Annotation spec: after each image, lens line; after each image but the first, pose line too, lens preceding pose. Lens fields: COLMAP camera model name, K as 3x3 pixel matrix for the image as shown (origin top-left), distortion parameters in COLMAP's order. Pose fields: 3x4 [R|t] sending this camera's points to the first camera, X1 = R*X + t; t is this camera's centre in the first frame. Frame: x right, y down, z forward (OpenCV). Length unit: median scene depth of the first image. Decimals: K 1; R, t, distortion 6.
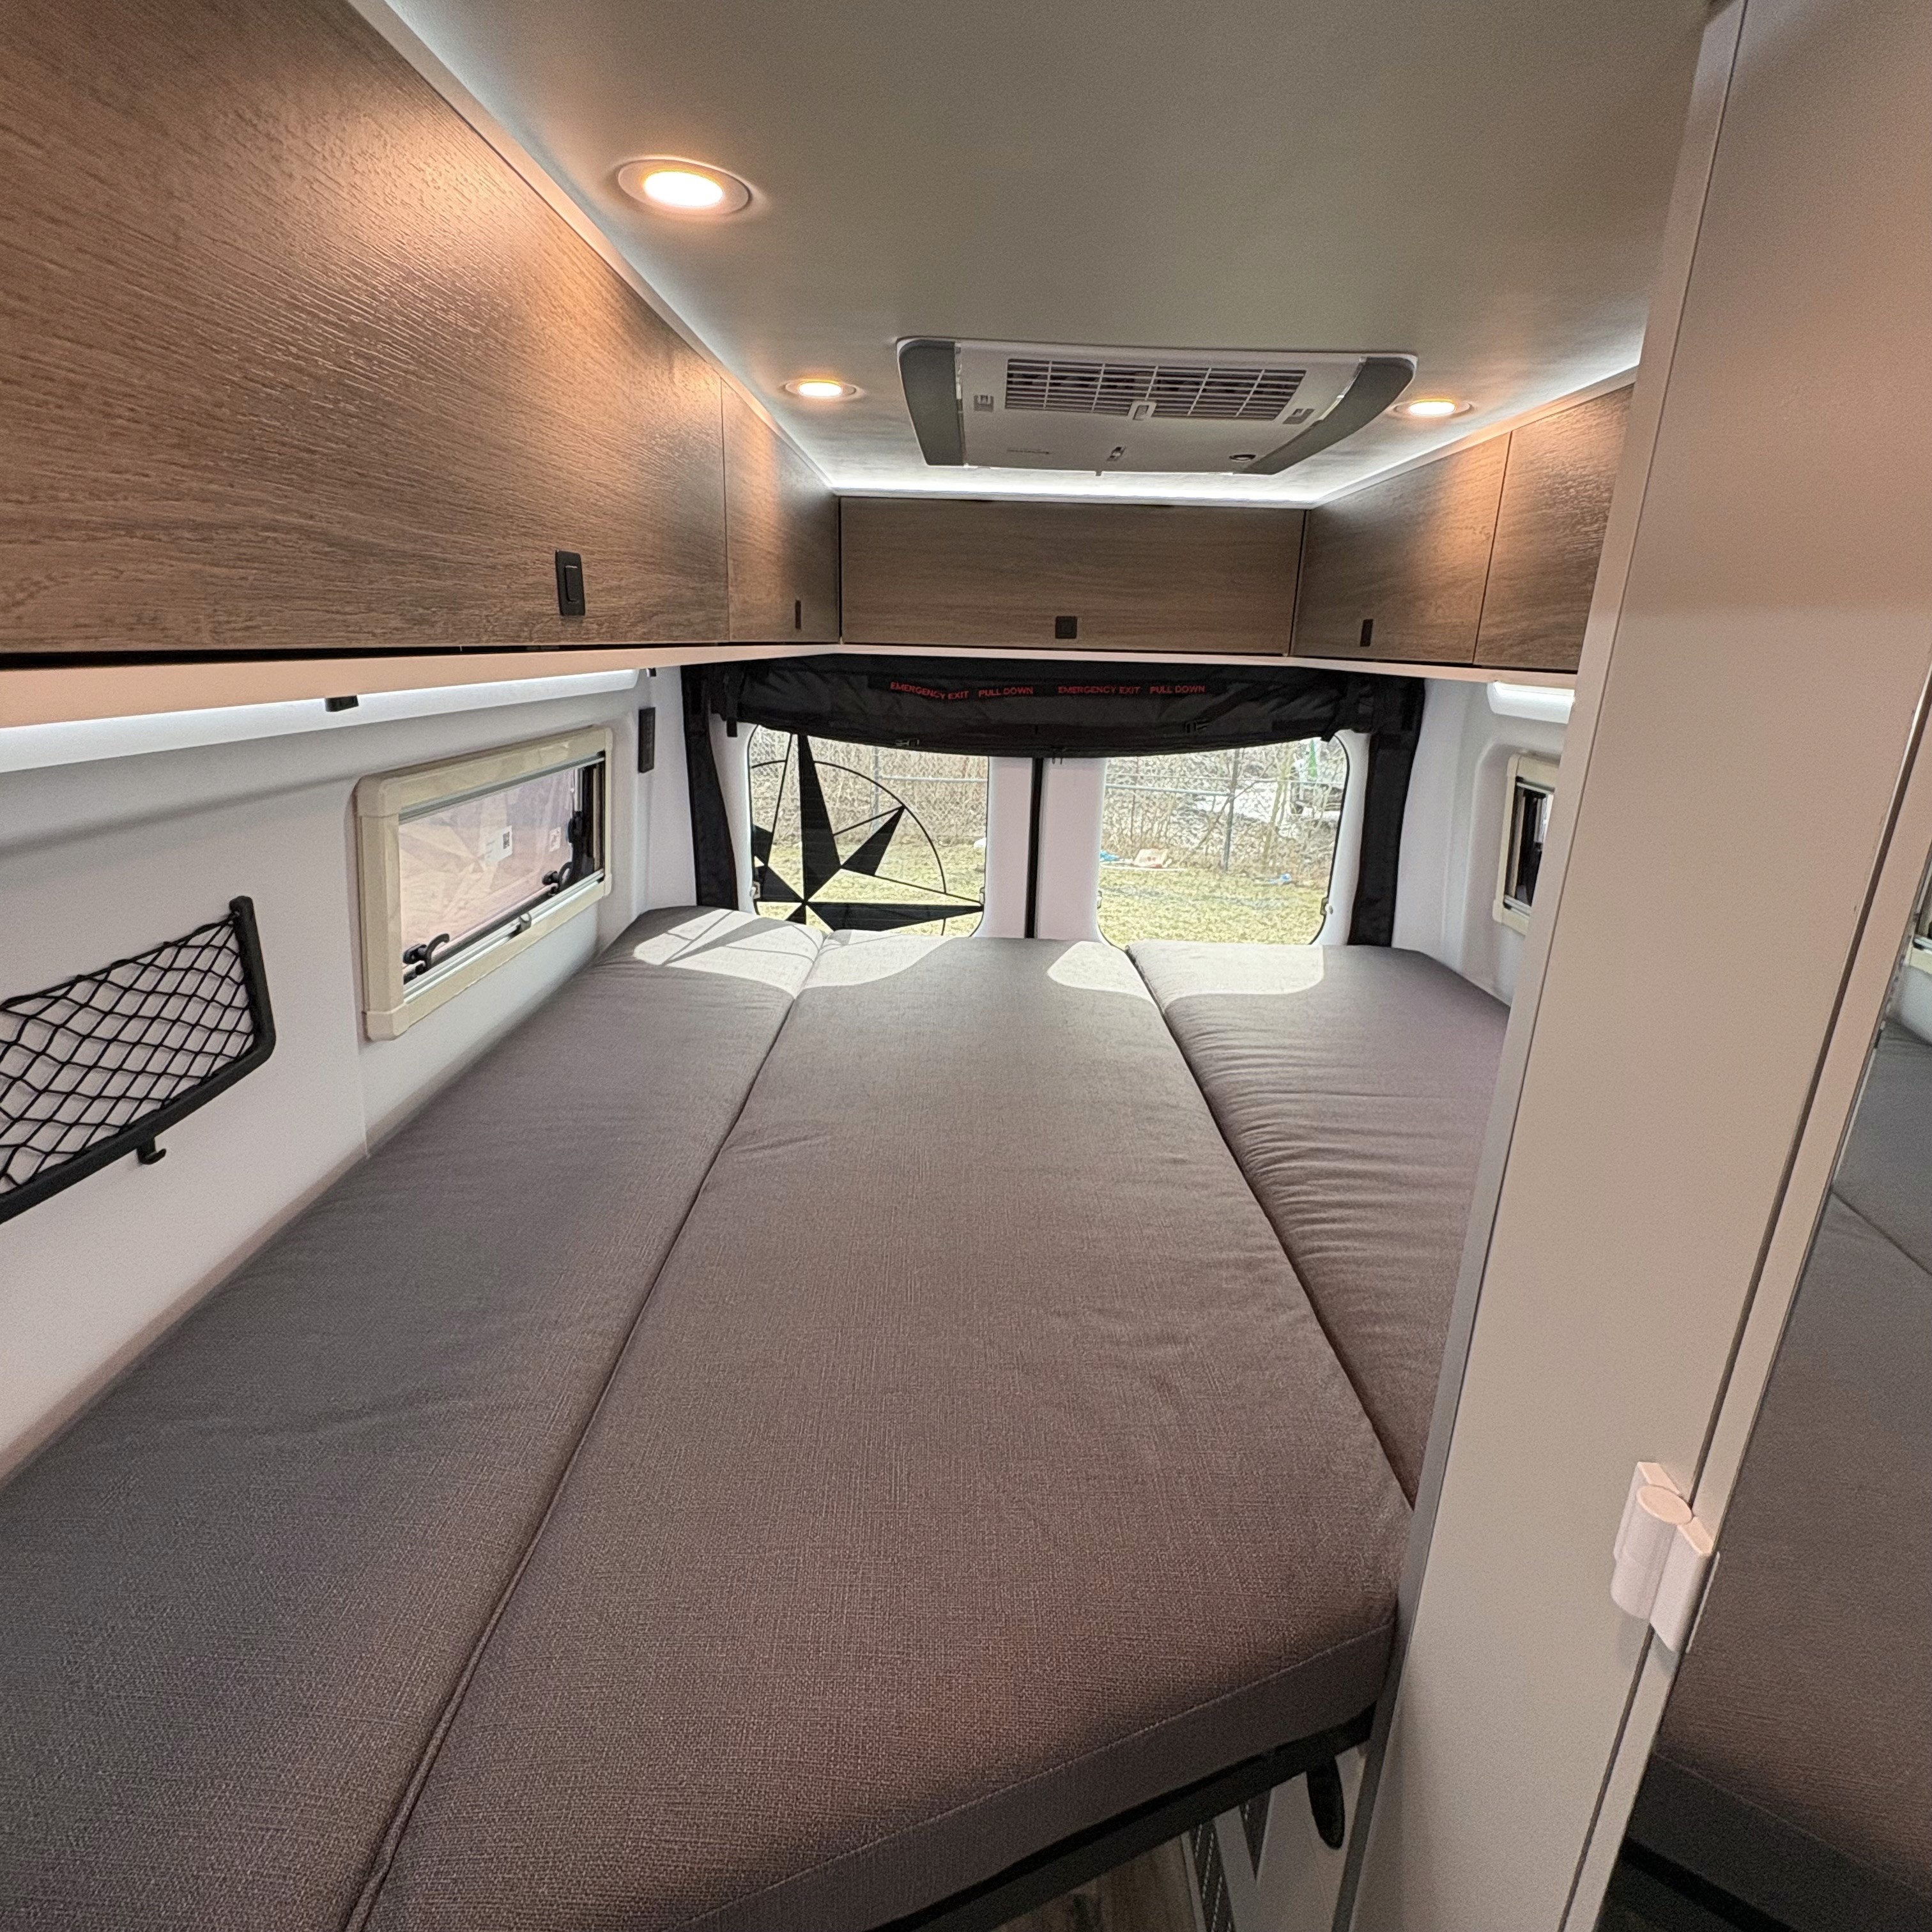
lens RADIAL K [[1027.3, 0, 970.1], [0, 1027.3, 957.6], [0, 0, 1]] dist [-0.005026, 0.000858]
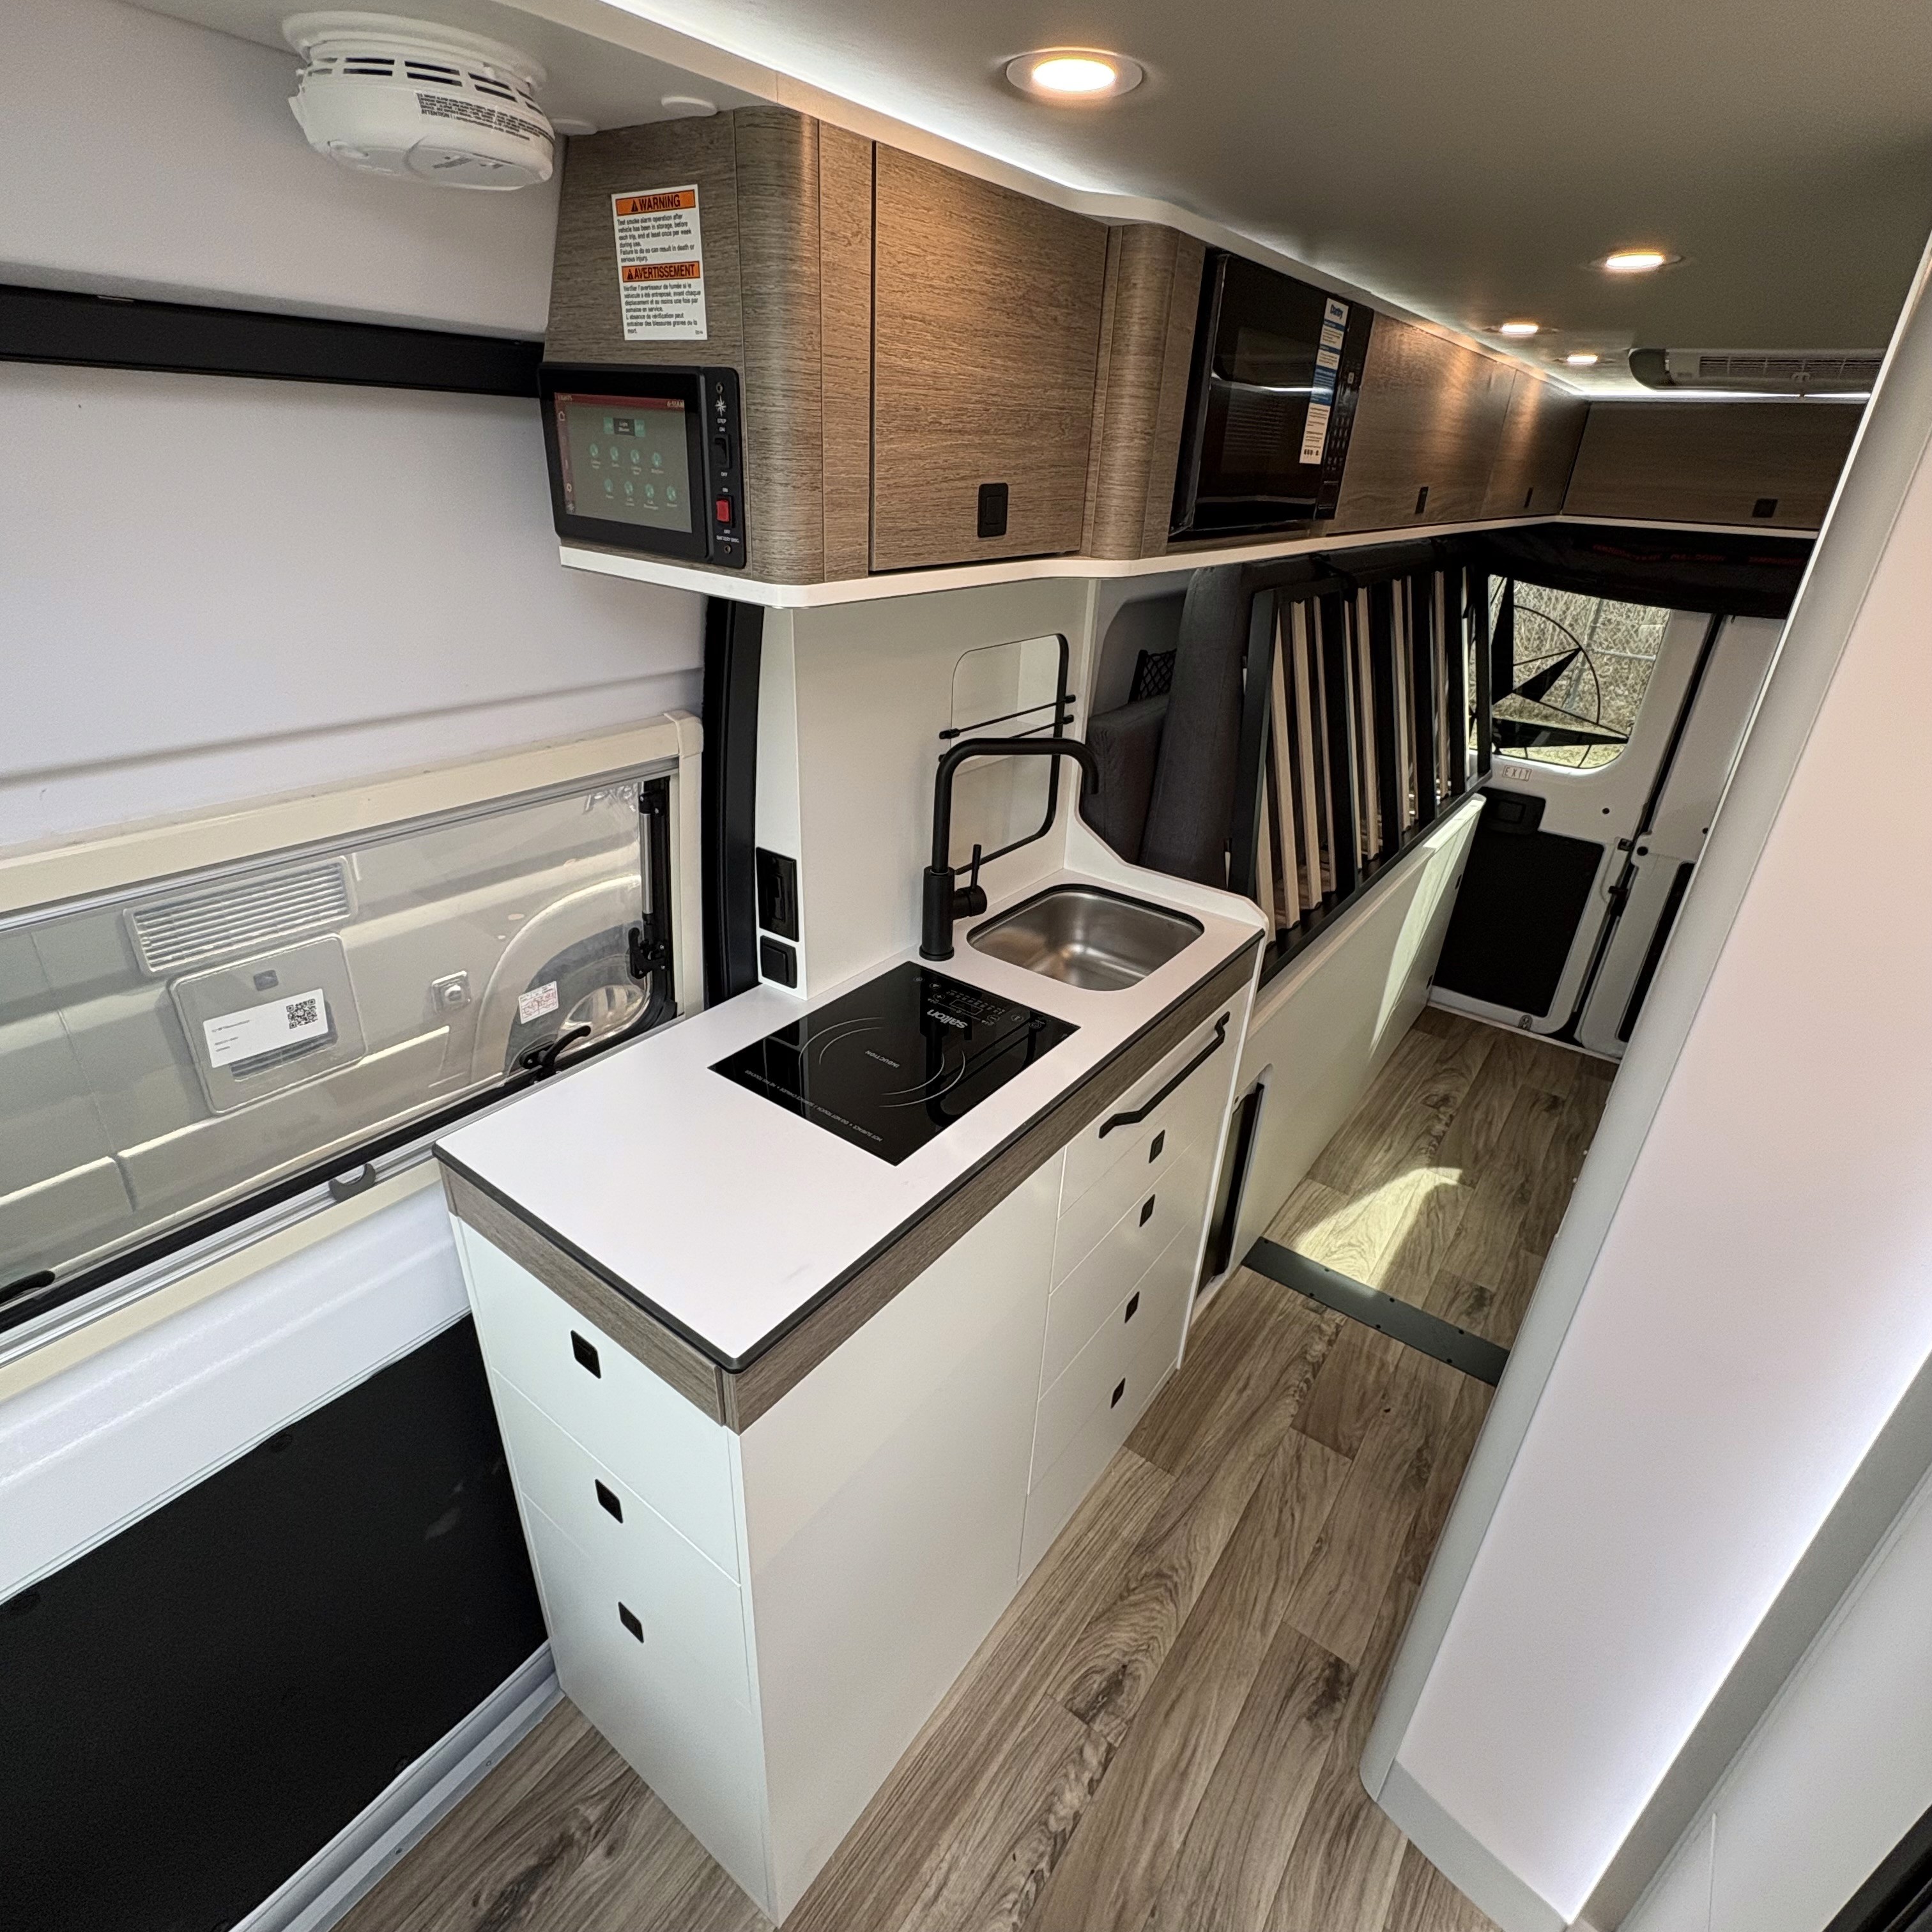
lens RADIAL K [[1027.3, 0, 960.8], [0, 1027.3, 964.6], [0, 0, 1]] dist [-0.005026, 0.000858]
pose [[0.805899, 0.267328, -0.528263, 0.204565], [-0.190916, 0.961934, 0.195533, 0.282727], [0.560426, -0.056726, 0.826259, -1.106343]]
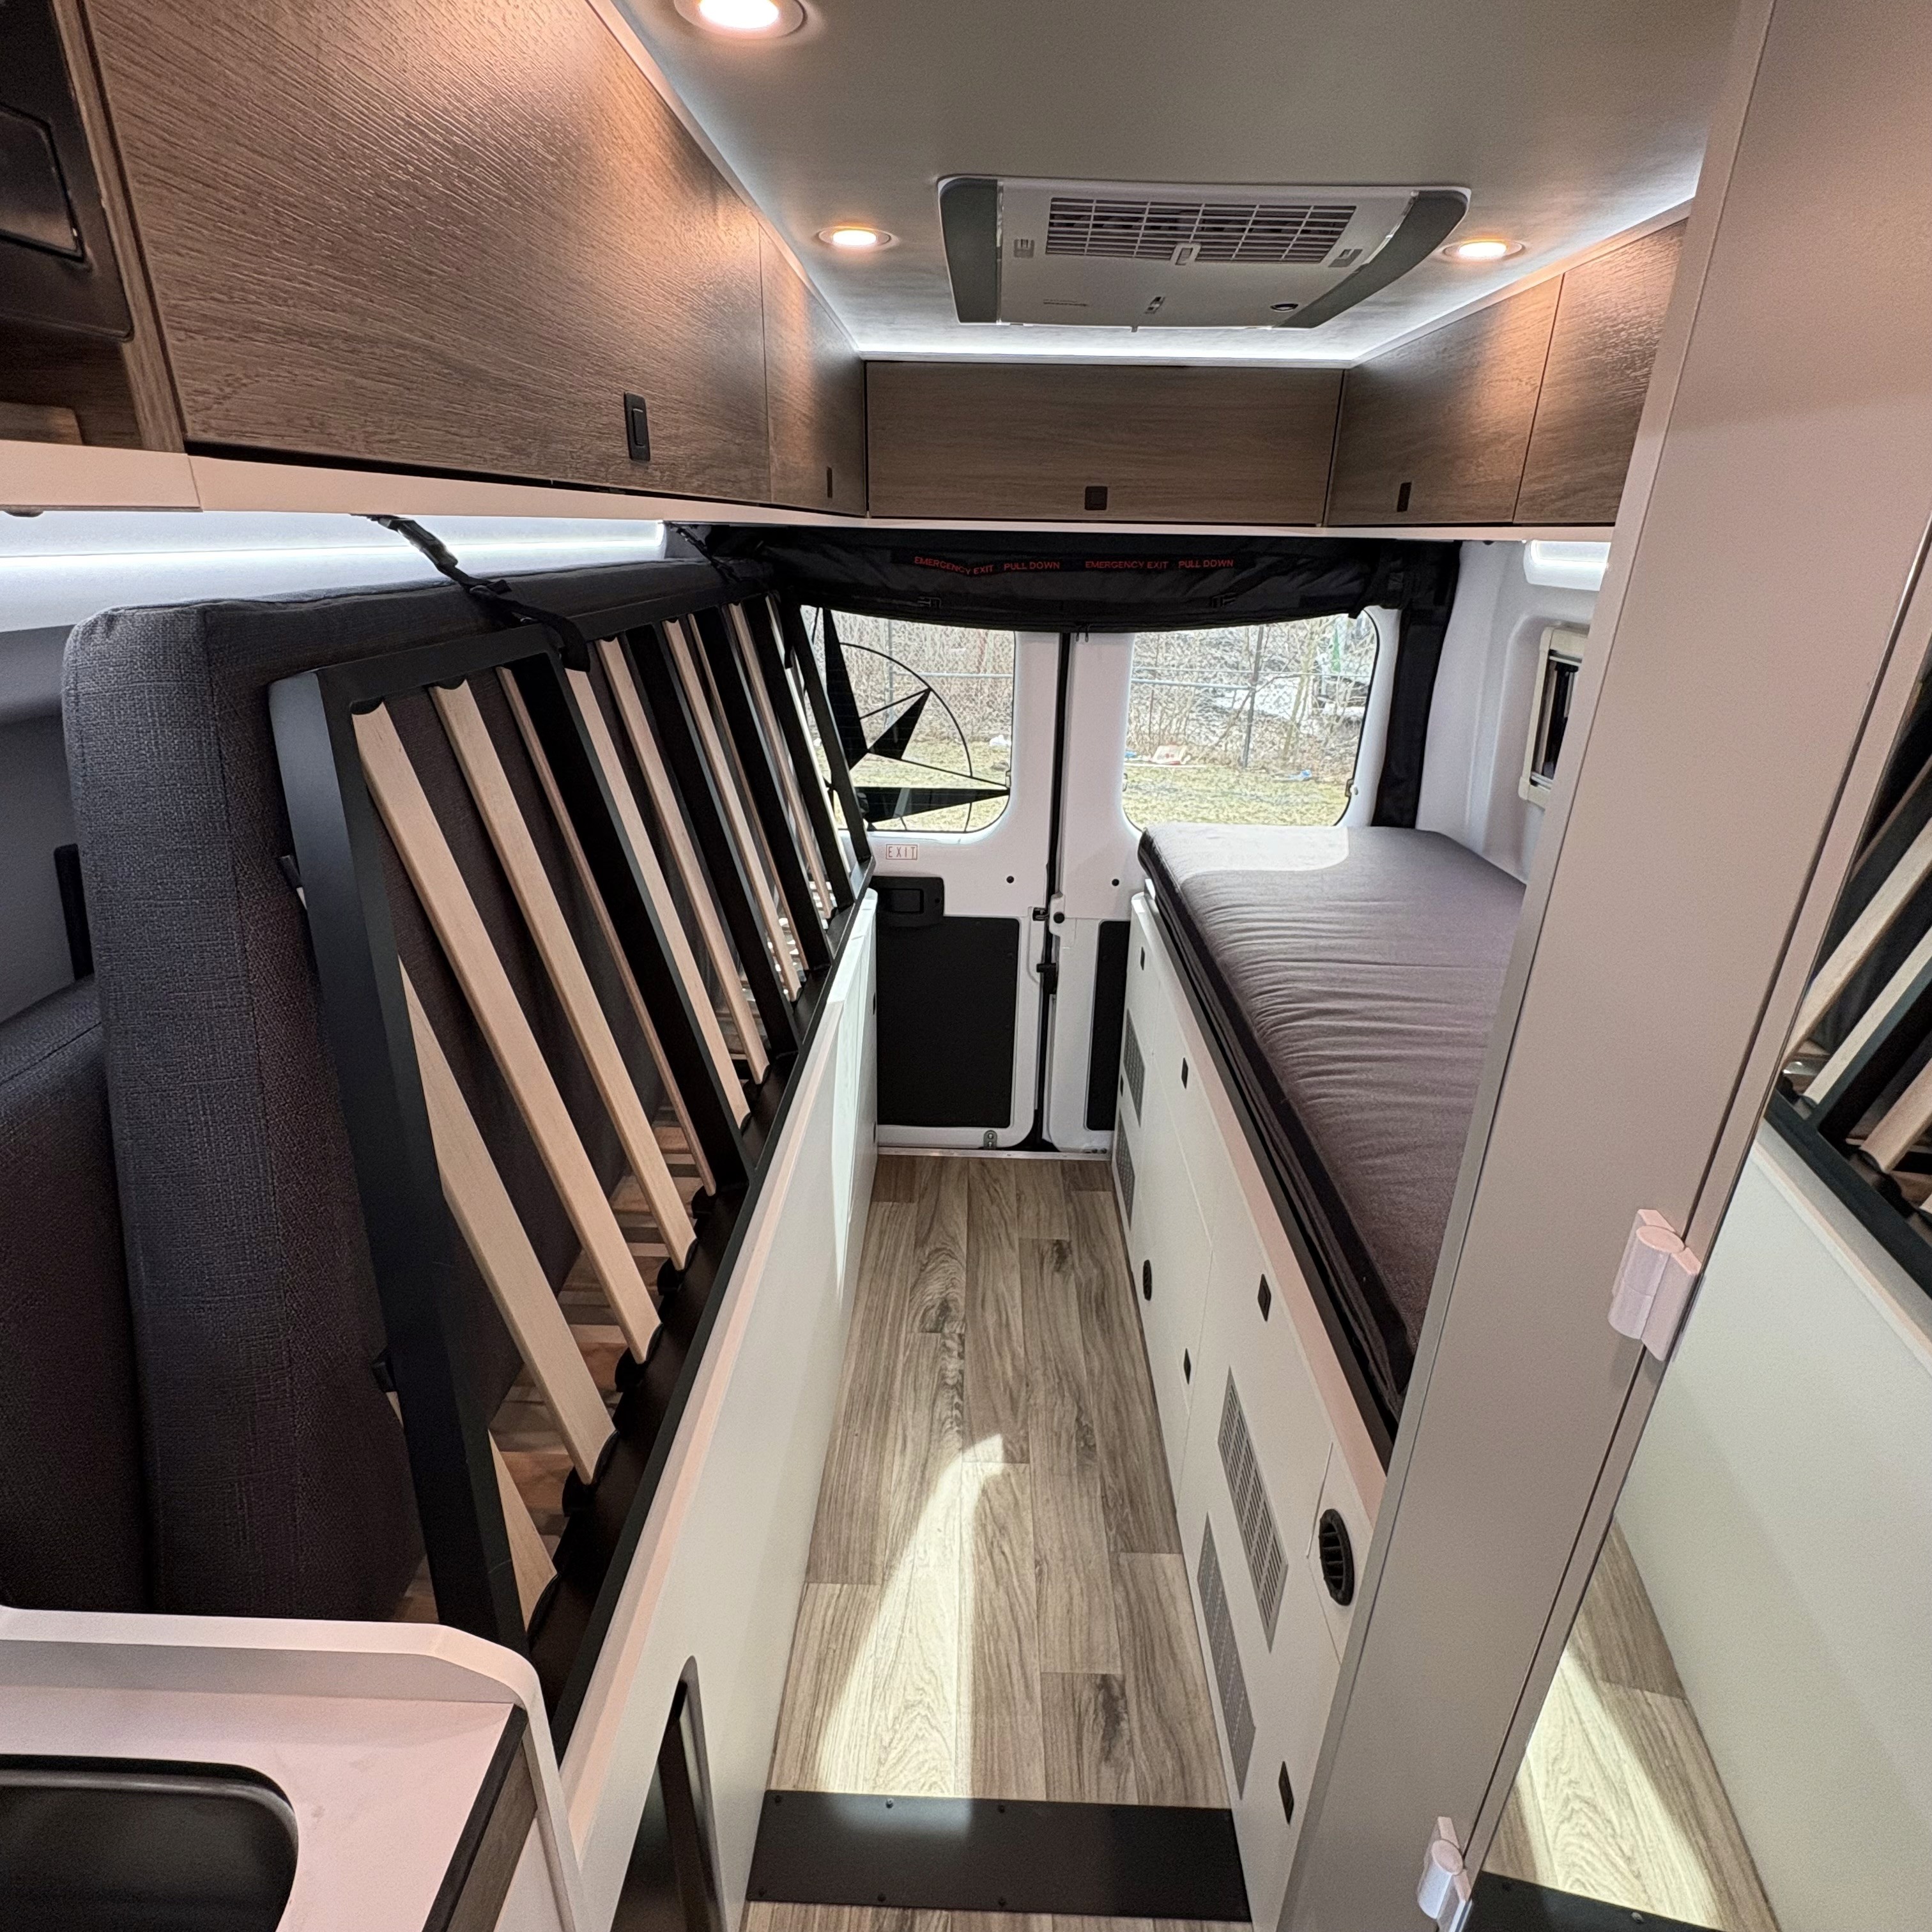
lens RADIAL K [[1027.3, 0, 970.3], [0, 1027.3, 959.0], [0, 0, 1]] dist [-0.005026, 0.000858]
pose [[0.999892, -0.004057, -0.014100, -0.027487], [0.005385, 0.995416, 0.095487, 0.044010], [0.013648, -0.095553, 0.995331, -0.043973]]
